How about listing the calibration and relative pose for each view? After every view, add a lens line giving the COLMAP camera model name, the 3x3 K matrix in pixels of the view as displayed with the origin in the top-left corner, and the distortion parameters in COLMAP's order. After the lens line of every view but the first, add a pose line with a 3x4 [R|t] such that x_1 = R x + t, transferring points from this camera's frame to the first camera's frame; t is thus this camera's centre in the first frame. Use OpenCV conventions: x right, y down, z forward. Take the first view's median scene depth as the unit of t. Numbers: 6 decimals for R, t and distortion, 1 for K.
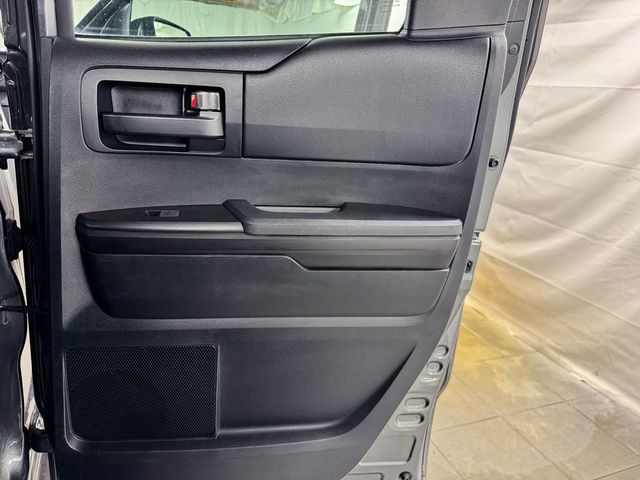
lens RADIAL K [[460.5, 0, 320.0], [0, 460.5, 240.0], [0, 0, 1]] dist [0.002197, -0.002195]
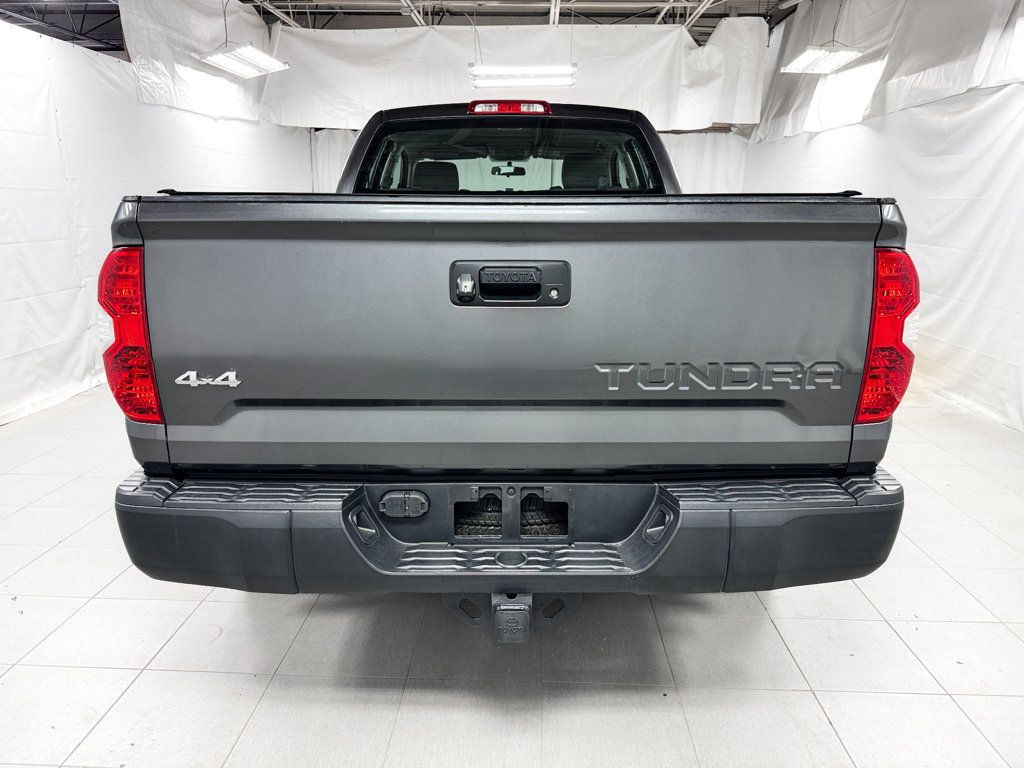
lens RADIAL K [[736.8, 0, 512.0], [0, 736.8, 384.0], [0, 0, 1]] dist [0.002197, -0.002195]
pose [[0.912027, 0.006034, -0.410086, 0.238214], [-0.041422, 0.996134, -0.077466, 0.449108], [0.408033, 0.087638, 0.908751, -1.505839]]
